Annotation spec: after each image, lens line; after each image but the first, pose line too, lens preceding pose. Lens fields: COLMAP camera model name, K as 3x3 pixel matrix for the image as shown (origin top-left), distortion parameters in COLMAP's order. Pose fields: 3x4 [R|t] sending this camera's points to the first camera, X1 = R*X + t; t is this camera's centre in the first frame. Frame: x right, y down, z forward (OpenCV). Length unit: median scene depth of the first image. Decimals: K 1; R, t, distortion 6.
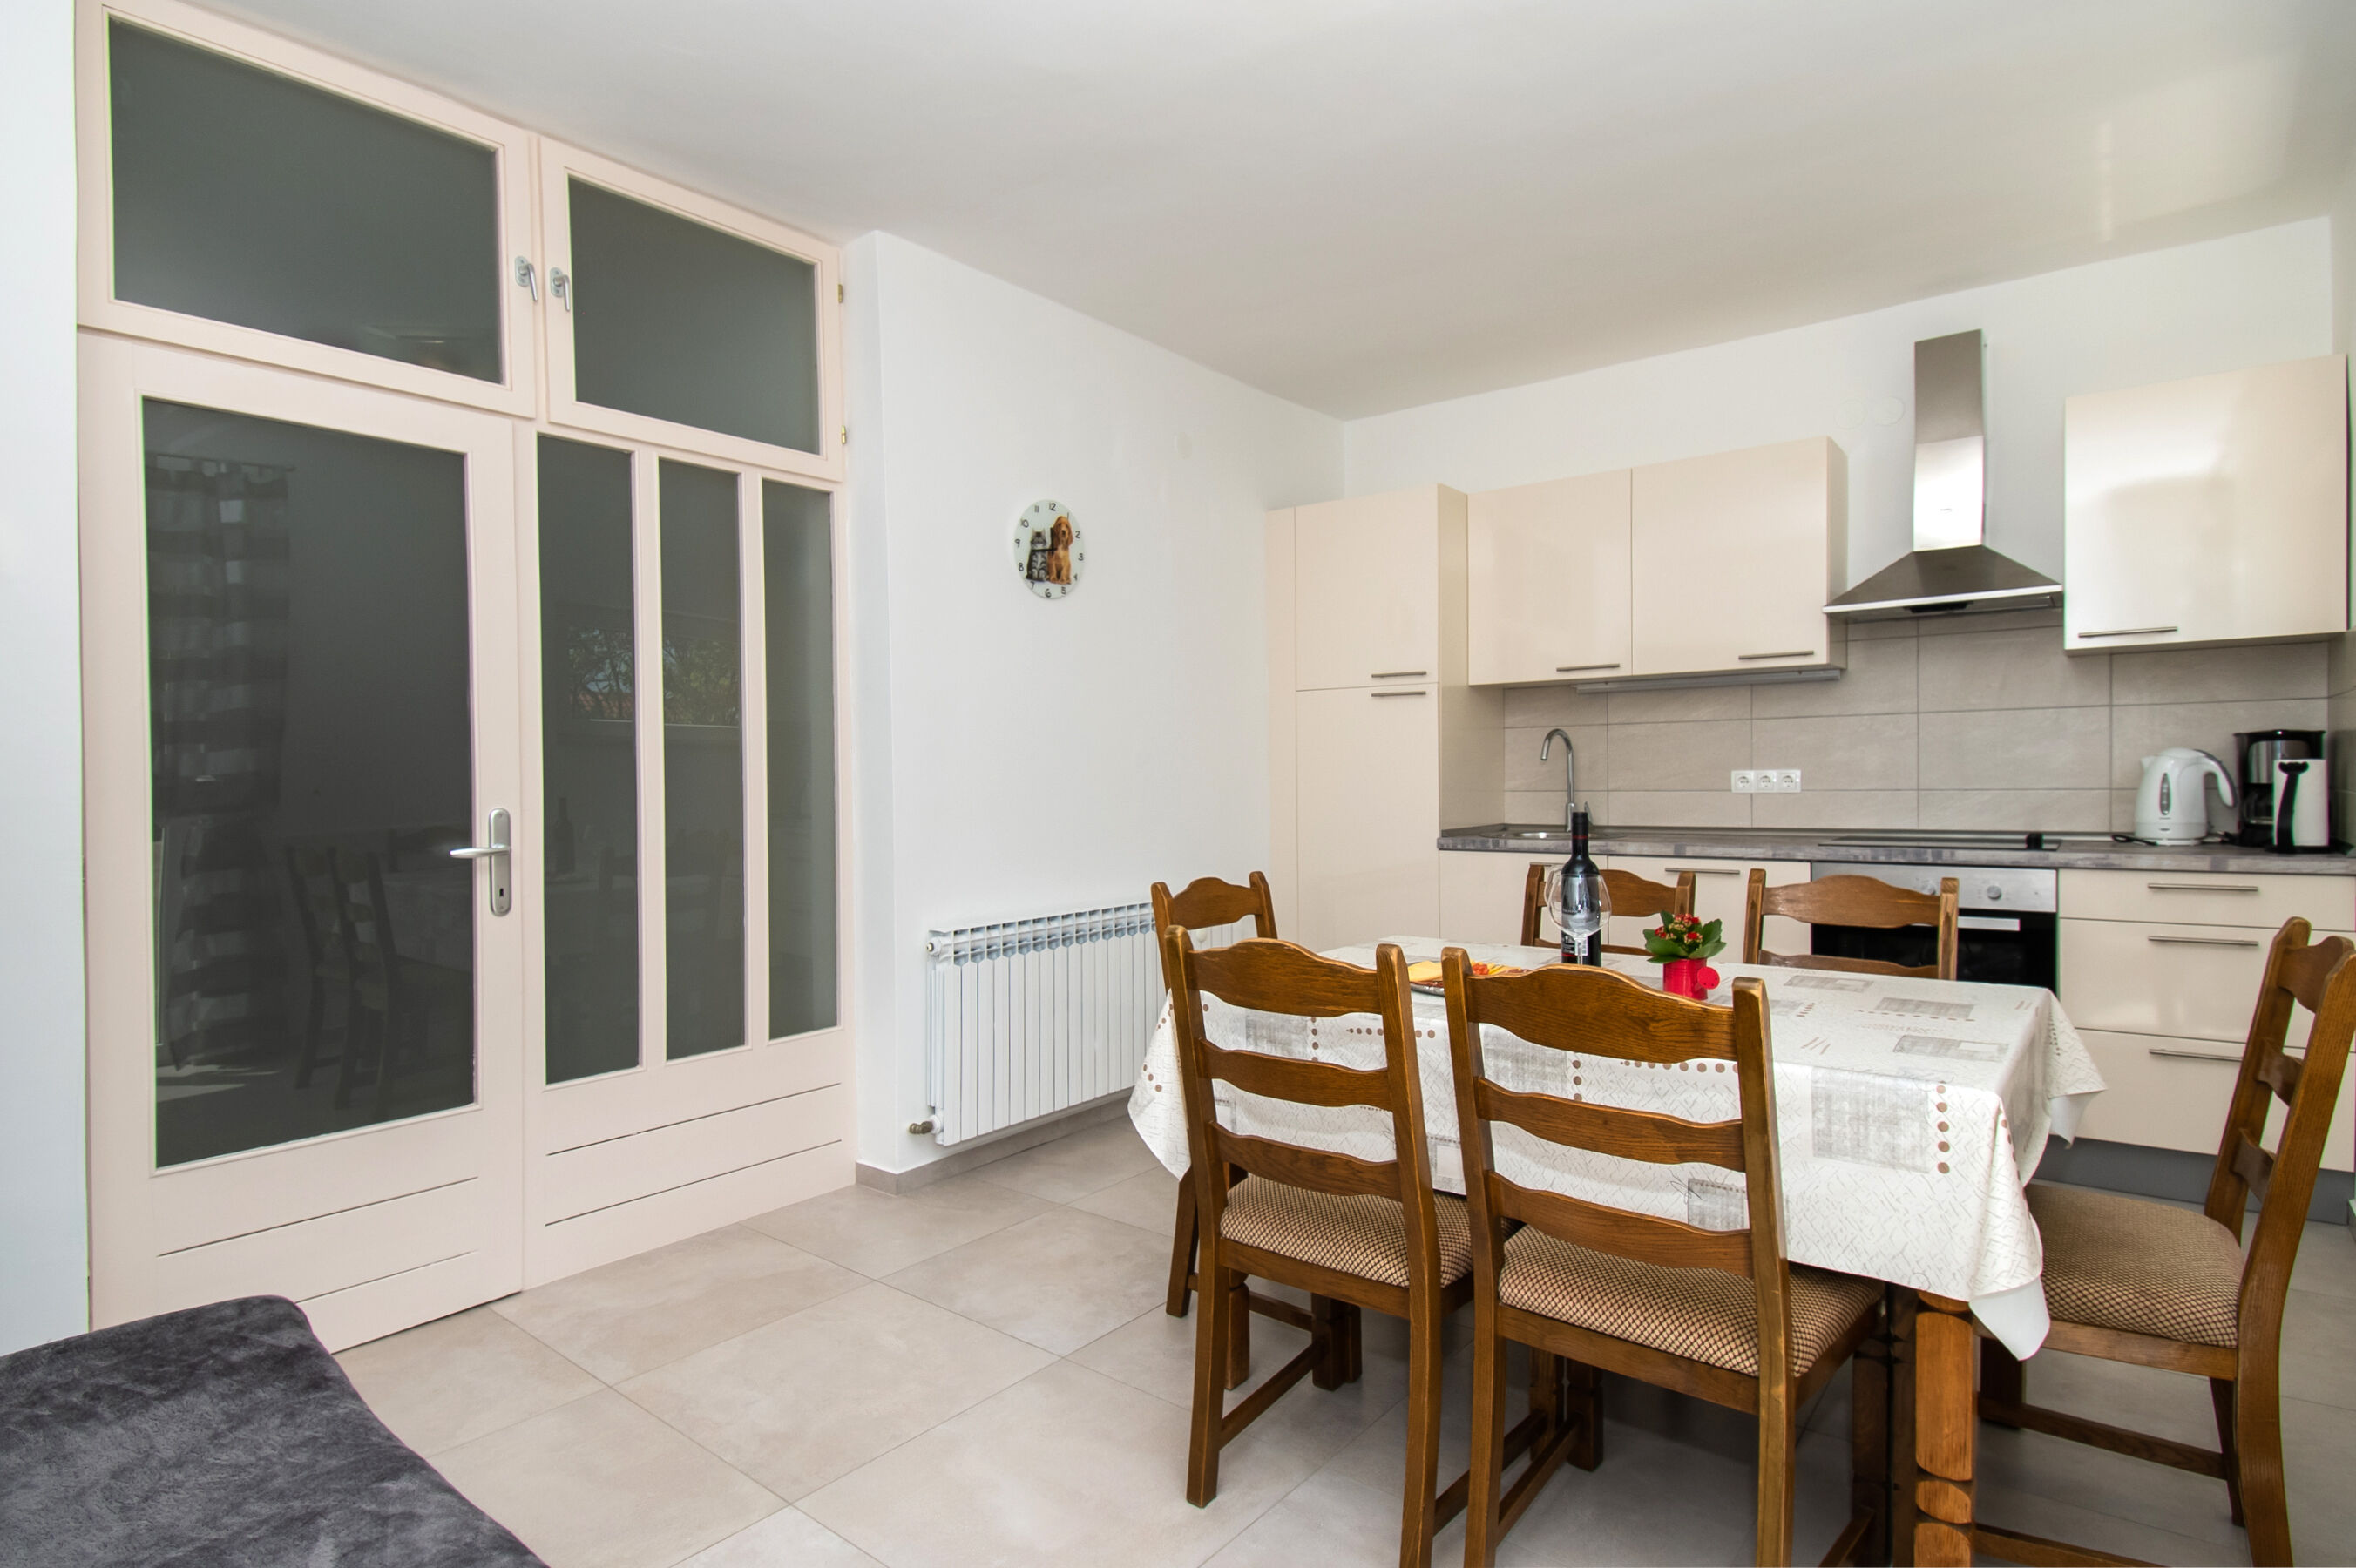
lens RADIAL K [[1251.1, 0, 1178.0], [0, 1251.1, 784.0], [0, 0, 1]] dist [-0.000684, -0.000060]
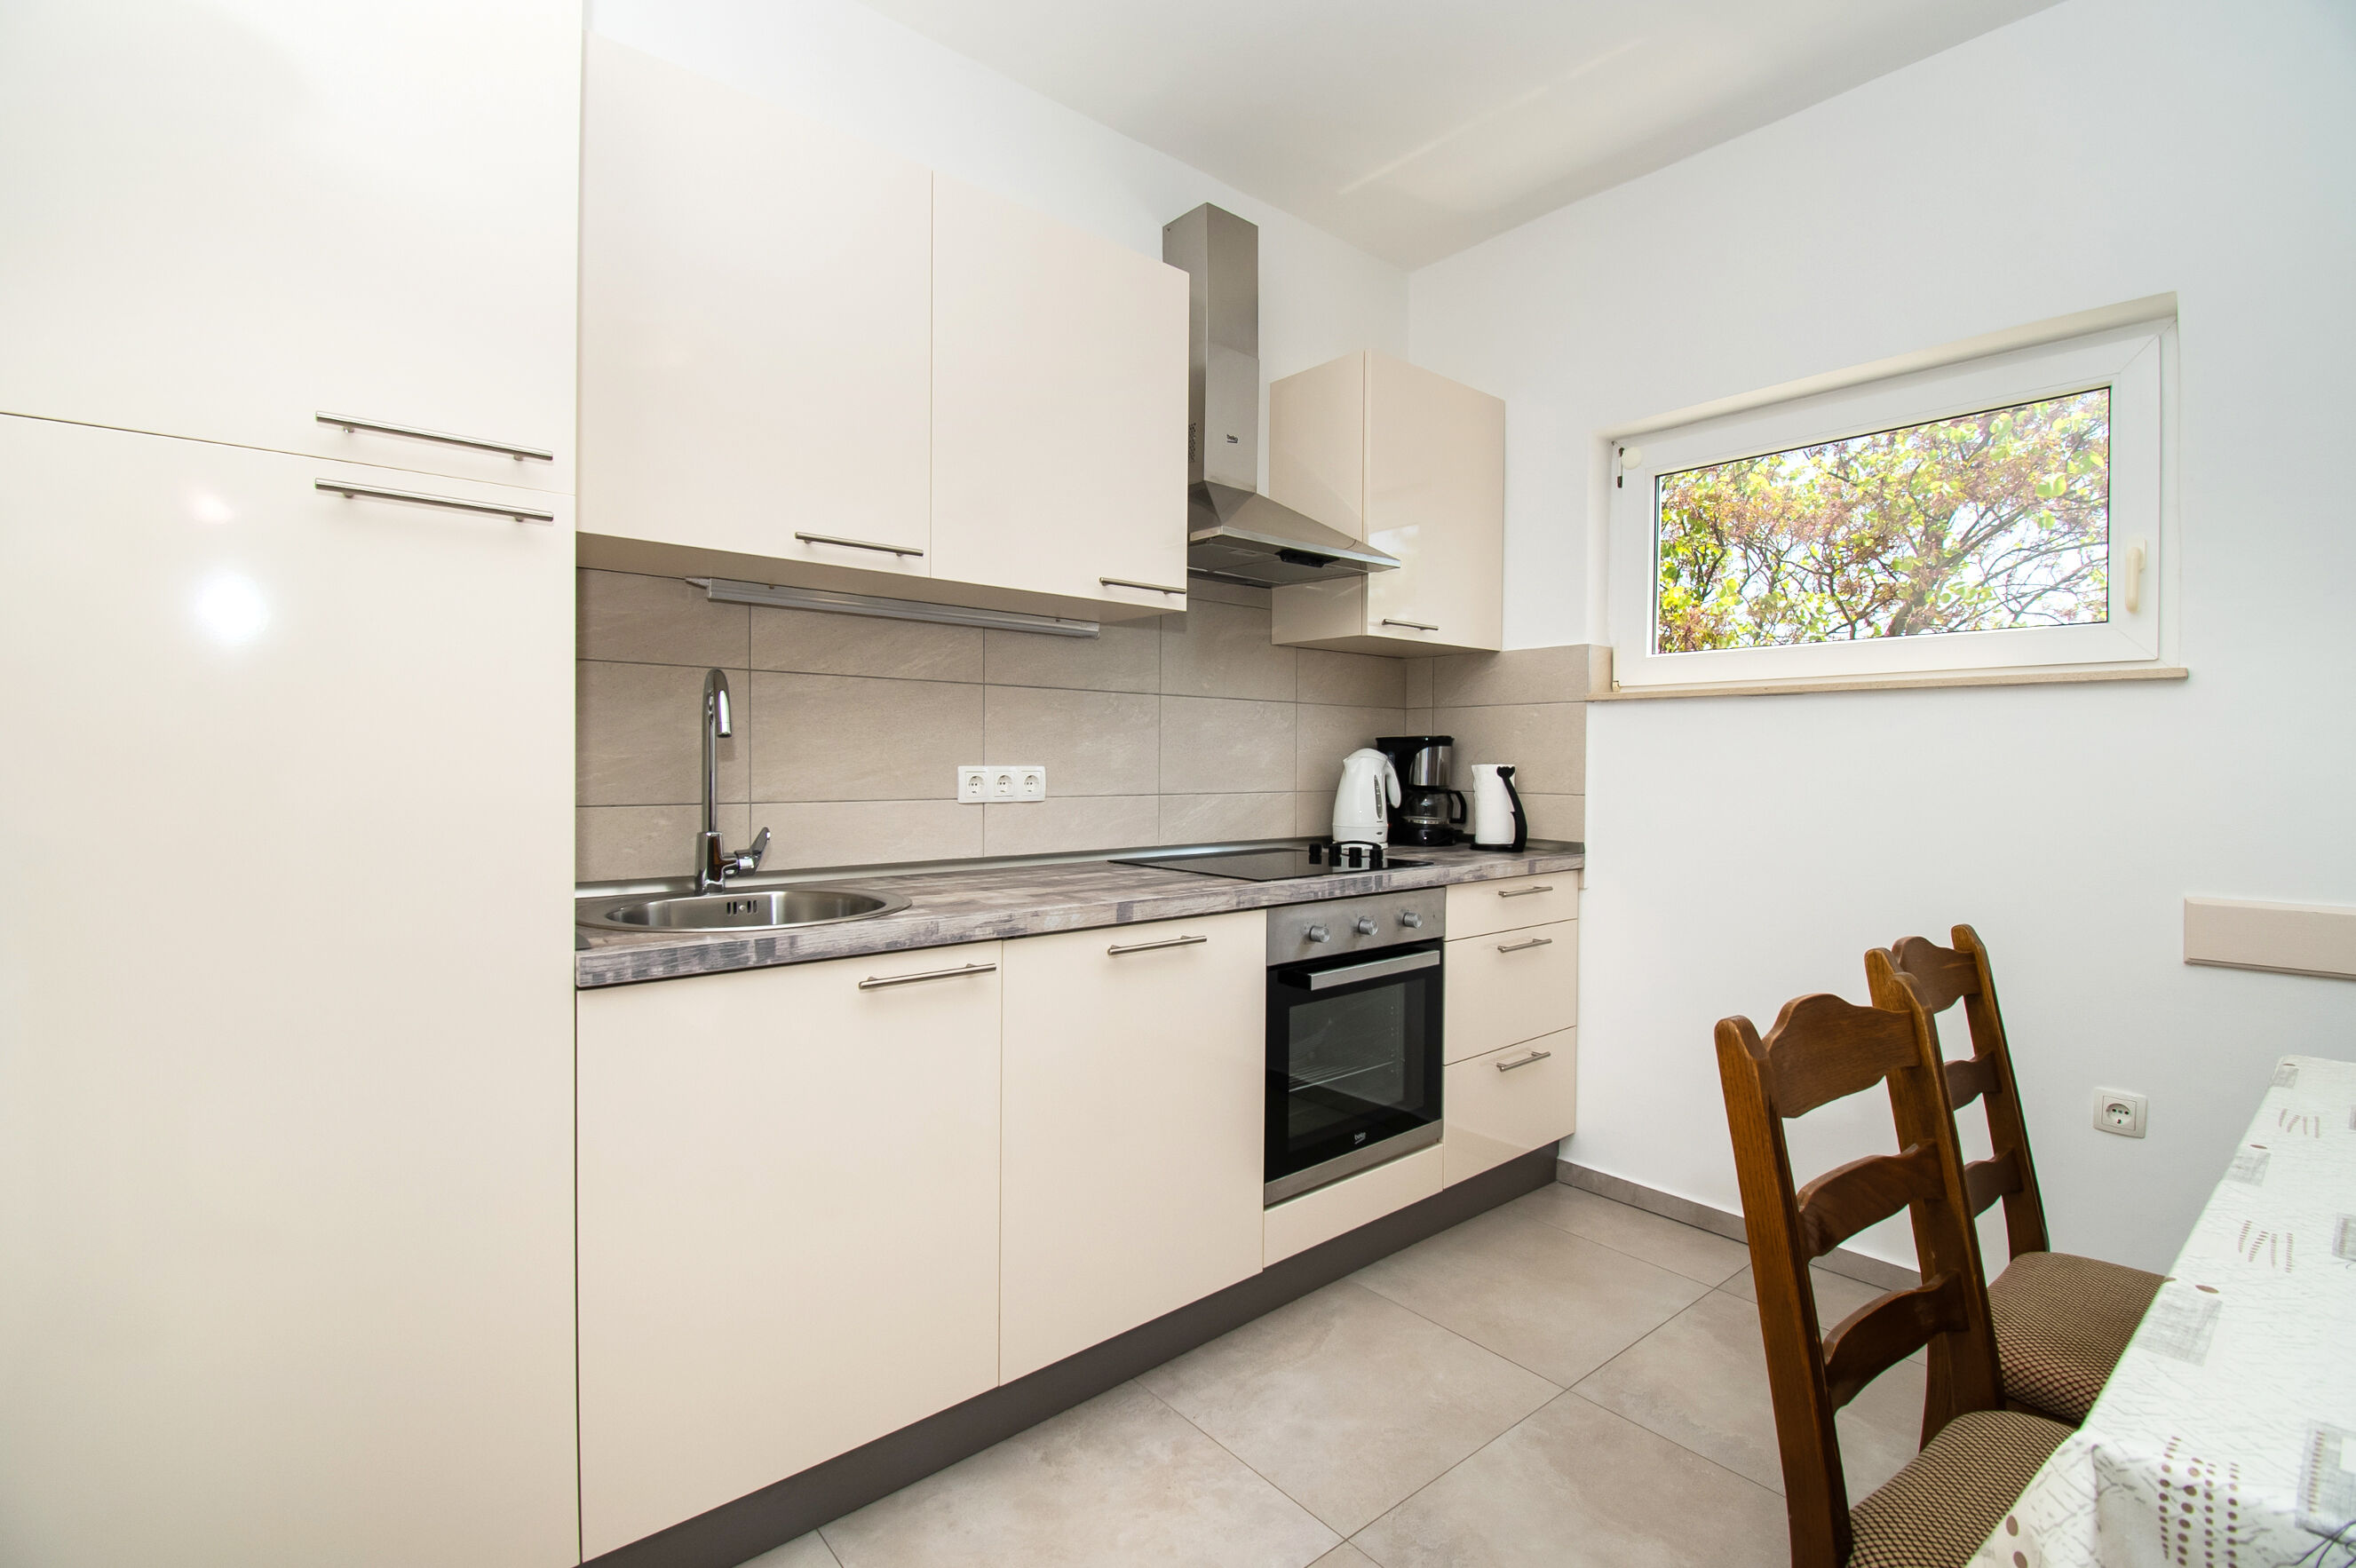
lens RADIAL K [[1046.1, 0, 1178.0], [0, 1046.1, 784.0], [0, 0, 1]] dist [-0.012458, -0.000311]
pose [[0.185995, -0.005128, 0.982537, -0.040632], [-0.003023, 0.999979, 0.005792, -0.005817], [-0.982546, -0.004048, 0.185976, 0.891648]]
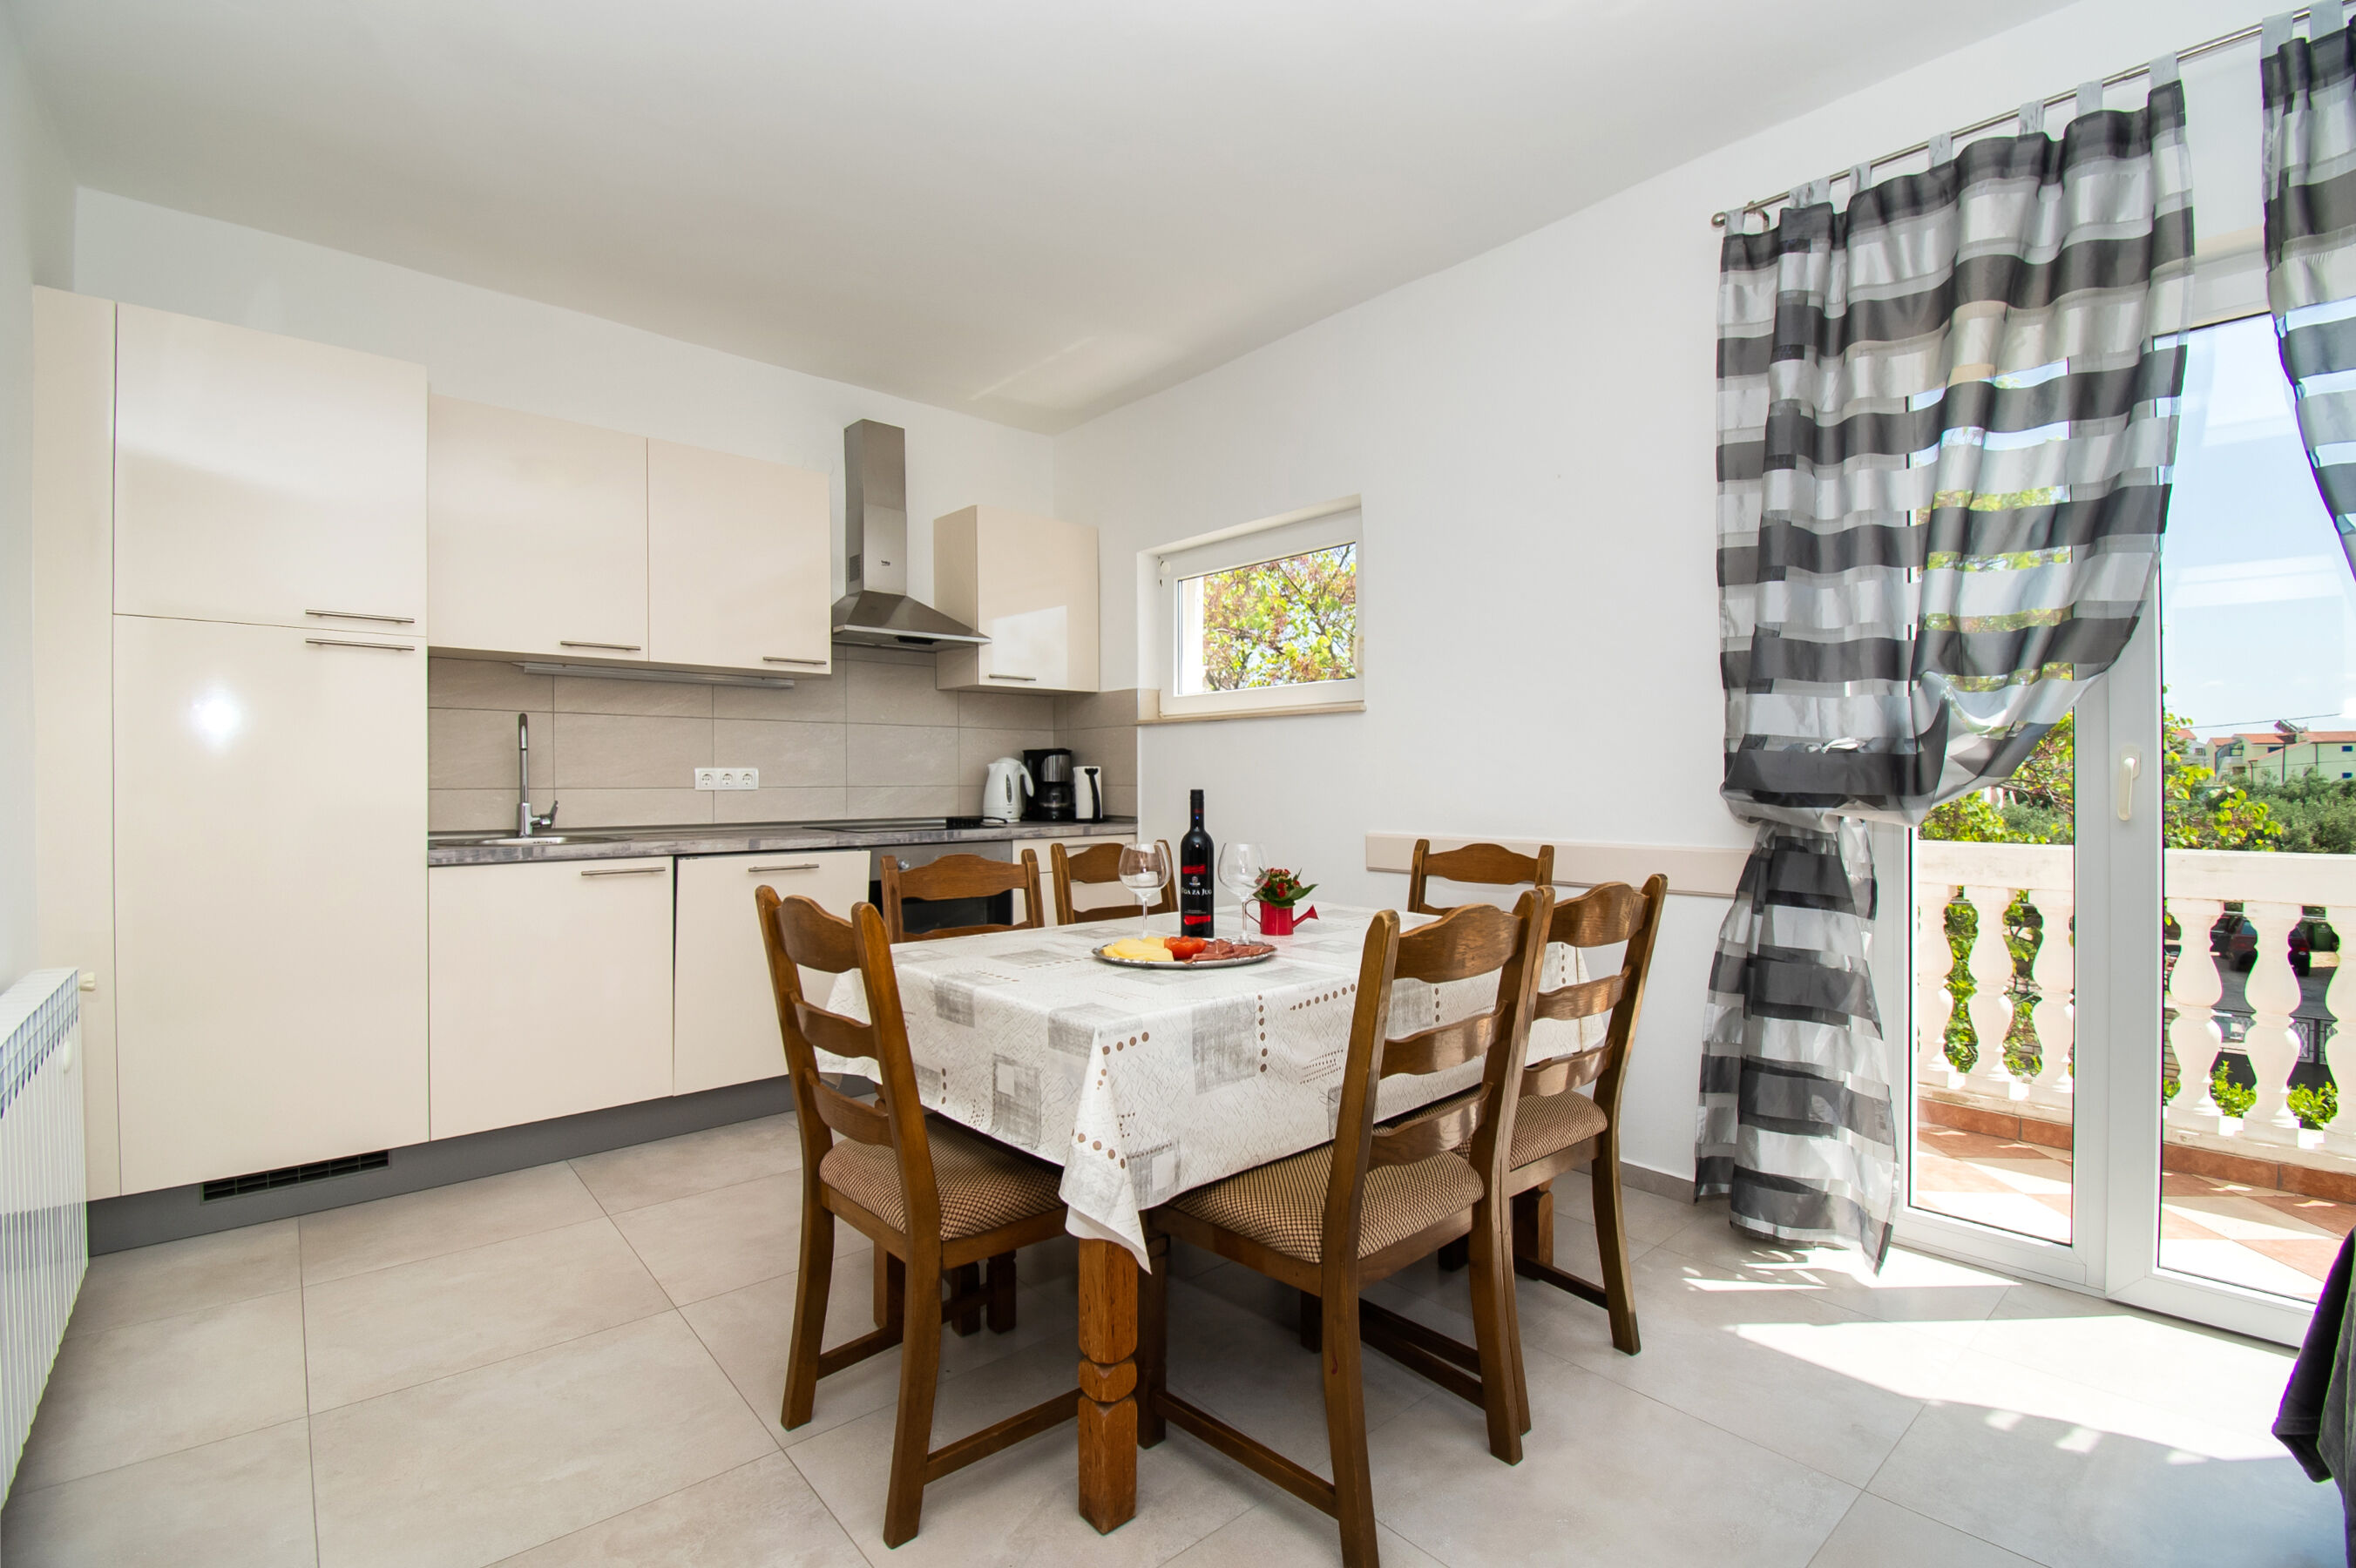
lens RADIAL K [[1031.0, 0, 1178.0], [0, 1031.0, 784.0], [0, 0, 1]] dist [0.000504, -0.000243]
pose [[0.158827, 0.010610, 0.987249, -0.351453], [0.007440, 0.999901, -0.011943, 0.016494], [-0.987278, 0.009242, 0.158732, 0.539258]]
